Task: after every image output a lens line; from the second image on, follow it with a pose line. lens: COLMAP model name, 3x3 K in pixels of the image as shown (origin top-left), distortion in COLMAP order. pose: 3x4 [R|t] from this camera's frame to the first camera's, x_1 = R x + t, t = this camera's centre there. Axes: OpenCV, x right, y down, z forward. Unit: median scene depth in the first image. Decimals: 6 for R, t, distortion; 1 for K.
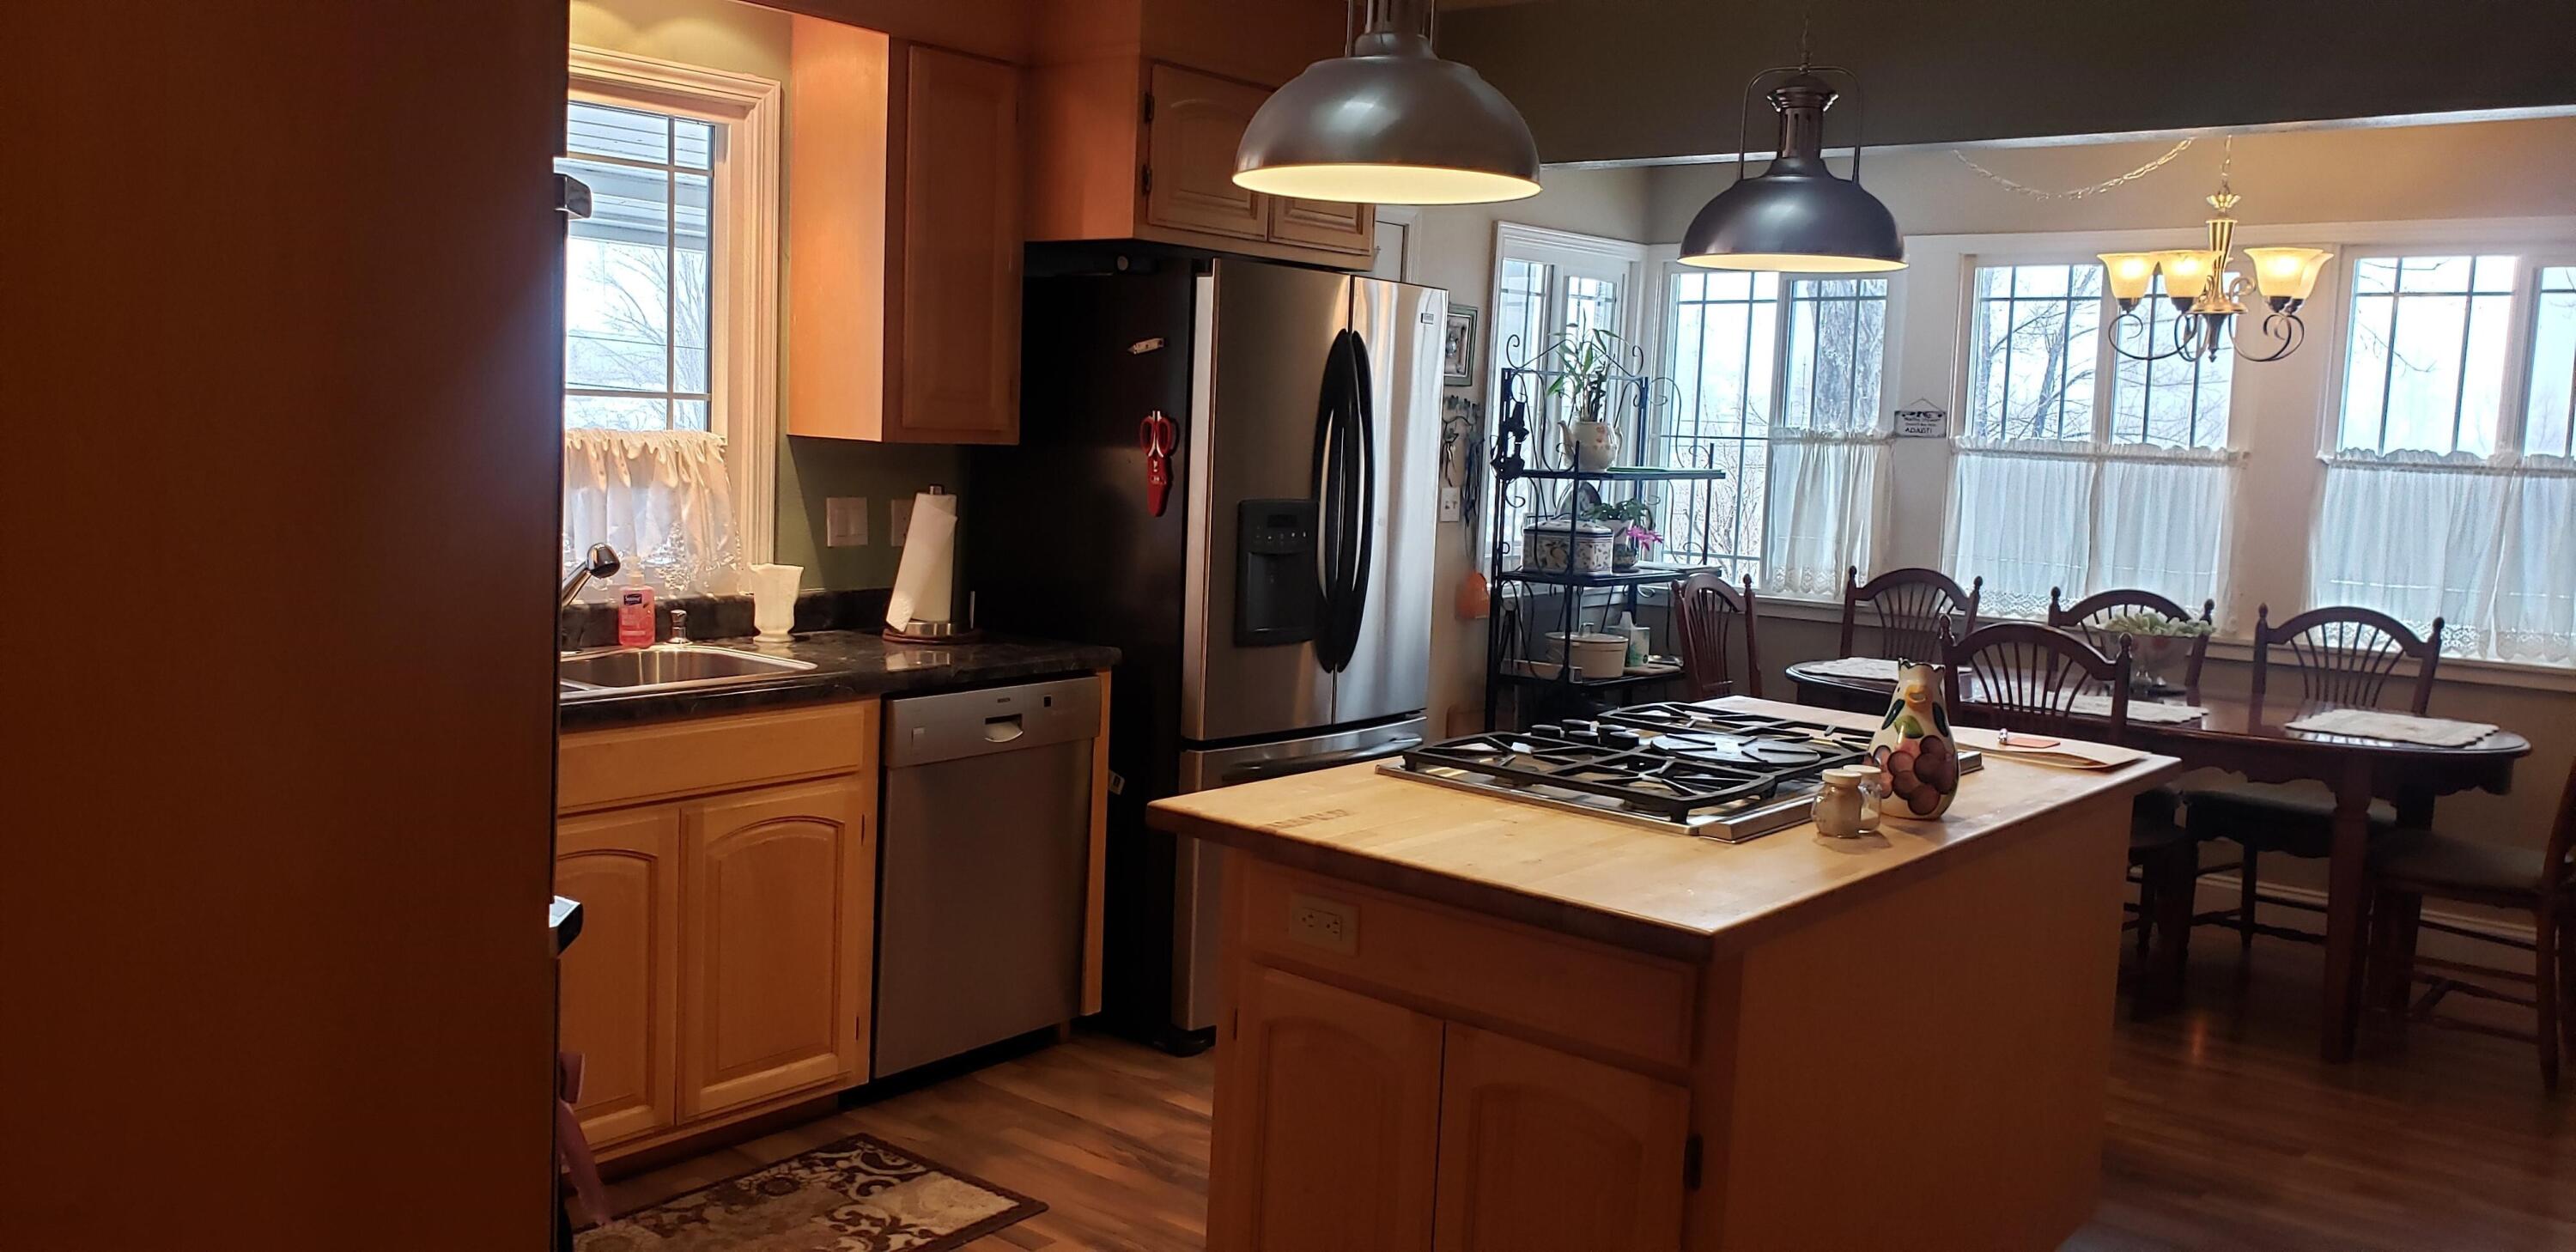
lens RADIAL K [[2039.3, 0, 1209.4], [0, 2039.3, 630.4], [0, 0, 1]] dist [0.068000, -0.067531]
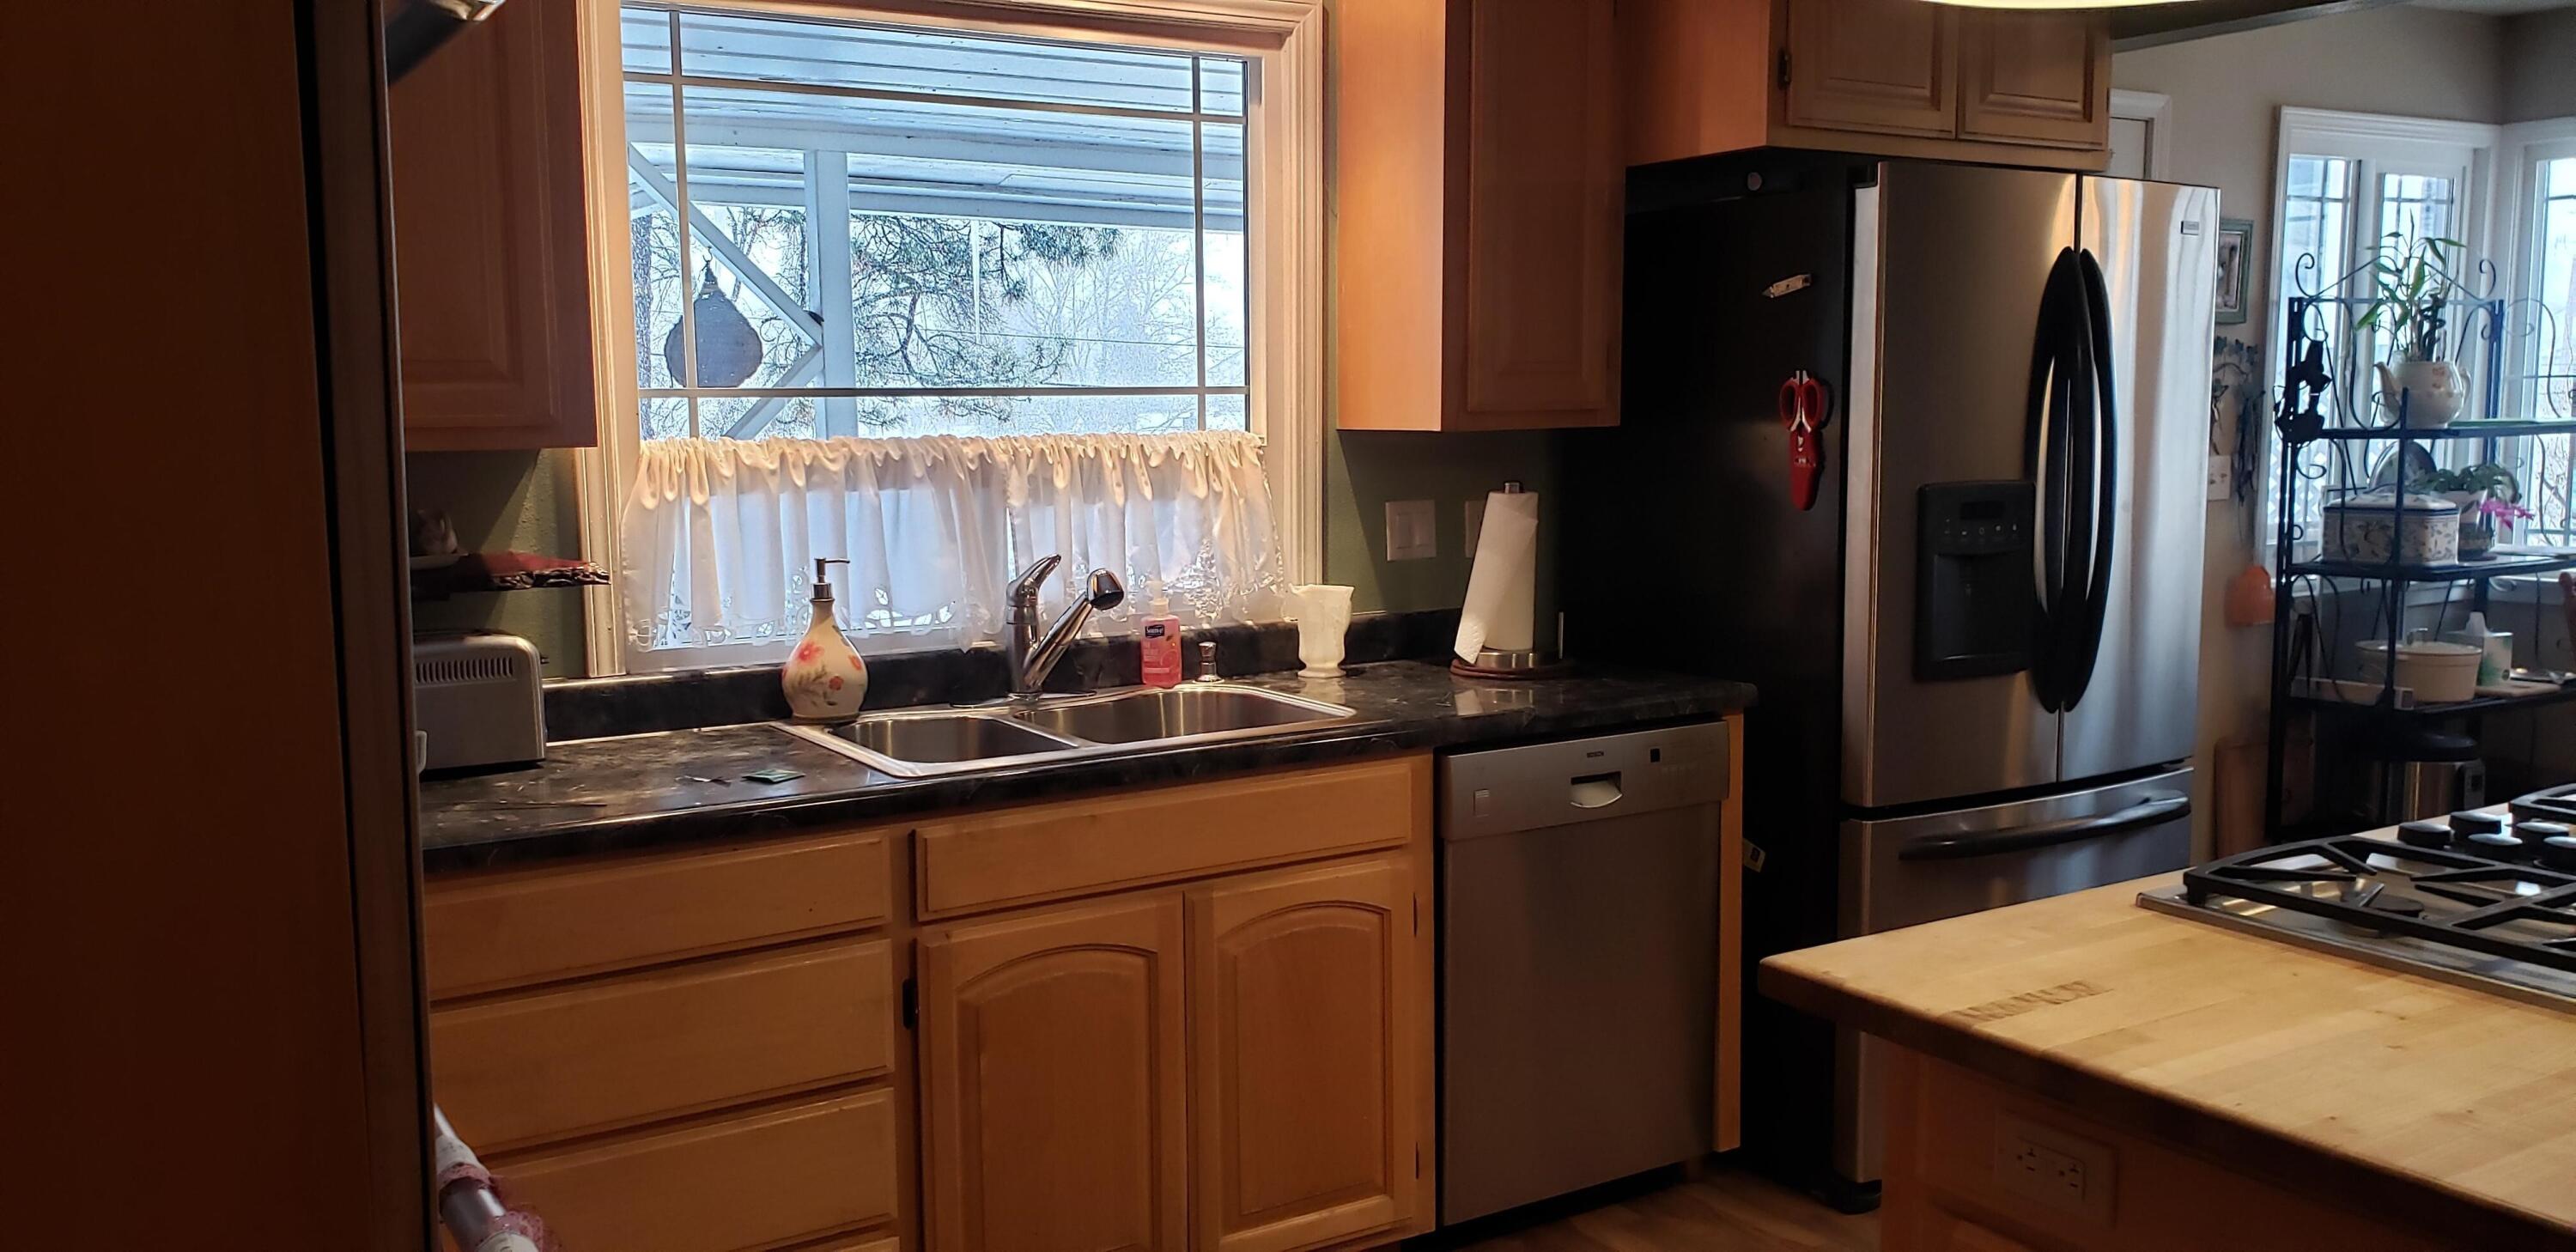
lens RADIAL K [[2039.3, 0, 1218.4], [0, 2039.3, 638.3], [0, 0, 1]] dist [0.068000, -0.067531]
pose [[0.948380, -0.012399, -0.316895, 0.007433], [0.014386, 0.999889, 0.003930, -0.010856], [0.316811, -0.008286, 0.948452, 0.154789]]
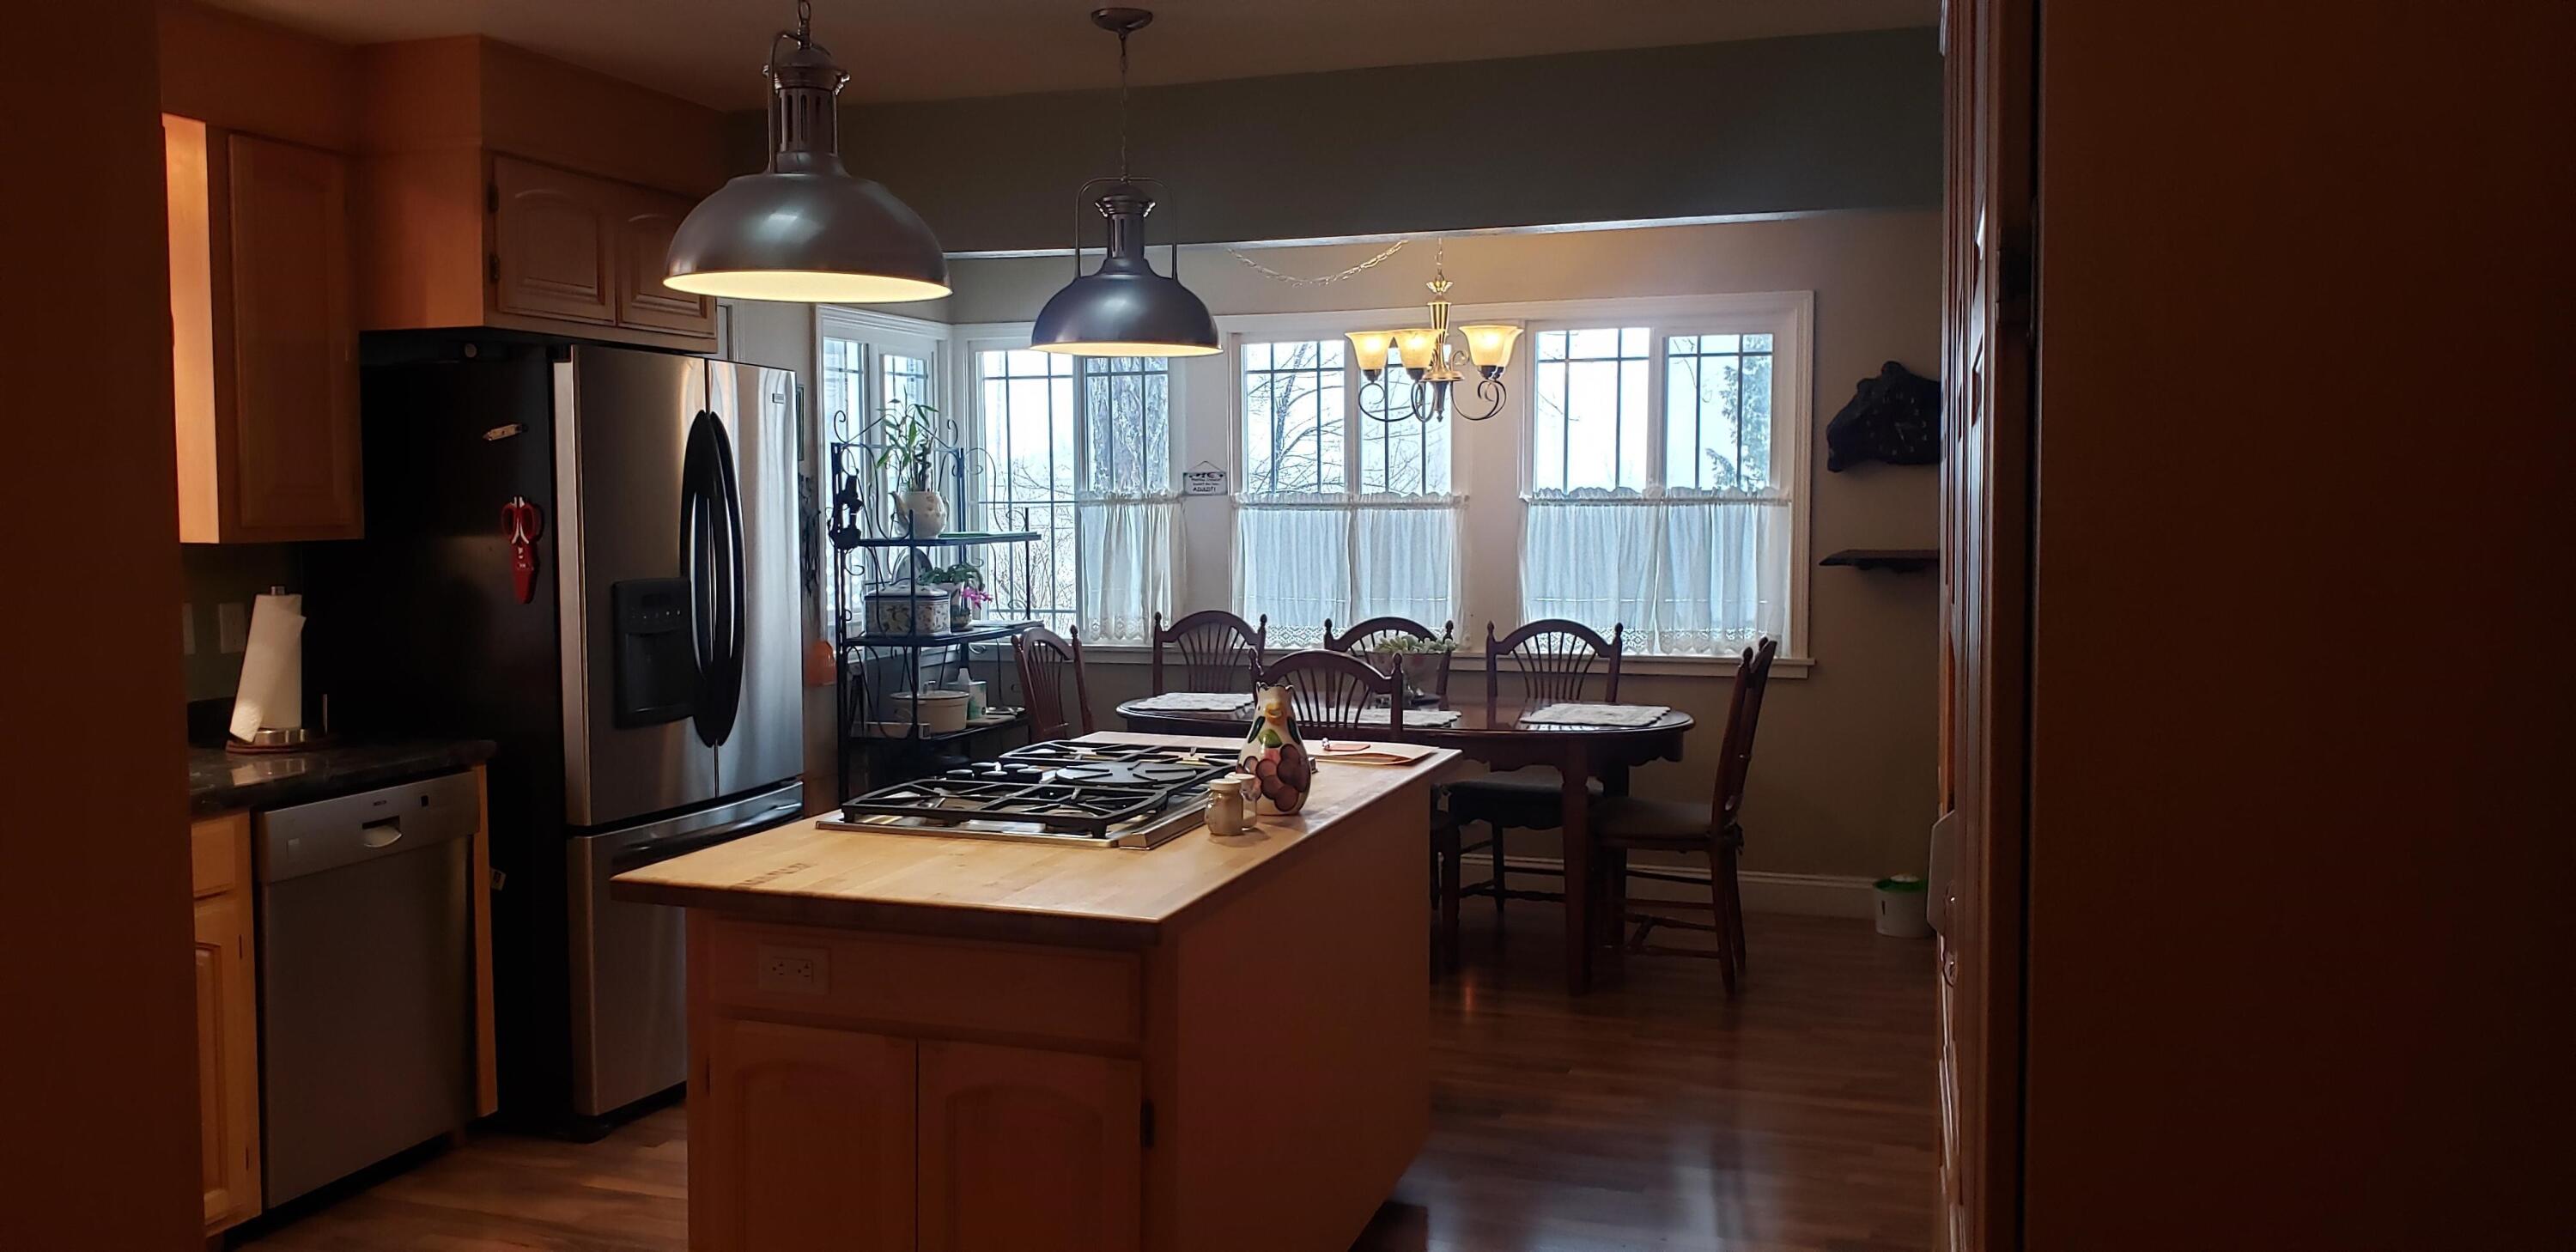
lens RADIAL K [[2039.3, 0, 1239.5], [0, 2039.3, 635.1], [0, 0, 1]] dist [0.068000, -0.067531]
pose [[0.931334, -0.068366, 0.357692, -0.048061], [0.079337, 0.996718, -0.016067, 0.002534], [-0.355420, 0.043342, 0.933701, -0.048590]]
